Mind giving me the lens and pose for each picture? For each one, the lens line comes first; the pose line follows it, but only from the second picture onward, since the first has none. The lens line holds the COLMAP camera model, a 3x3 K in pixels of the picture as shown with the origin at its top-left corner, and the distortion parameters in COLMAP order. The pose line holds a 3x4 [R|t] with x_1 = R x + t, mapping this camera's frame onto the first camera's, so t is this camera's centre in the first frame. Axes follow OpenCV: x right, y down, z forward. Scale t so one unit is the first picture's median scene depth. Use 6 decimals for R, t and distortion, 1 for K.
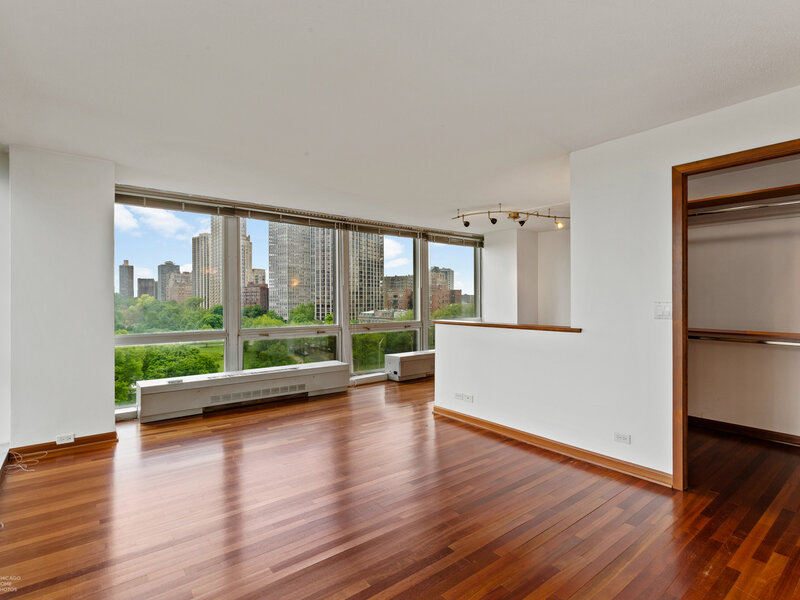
lens RADIAL K [[408.0, 0, 396.2], [0, 408.0, 299.2], [0, 0, 1]] dist [-0.041962, 0.048697]
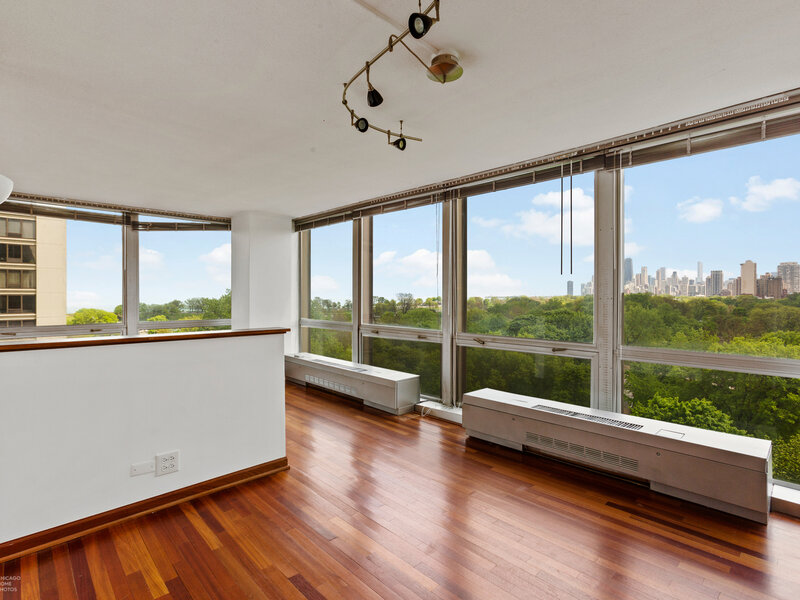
lens RADIAL K [[408.0, 0, 396.2], [0, 408.0, 299.2], [0, 0, 1]] dist [-0.041962, 0.048697]
pose [[0.109739, 0.009462, -0.993915, 0.777461], [-0.003163, 0.999953, 0.009170, -0.000992], [0.993955, 0.002137, 0.109764, 1.104168]]
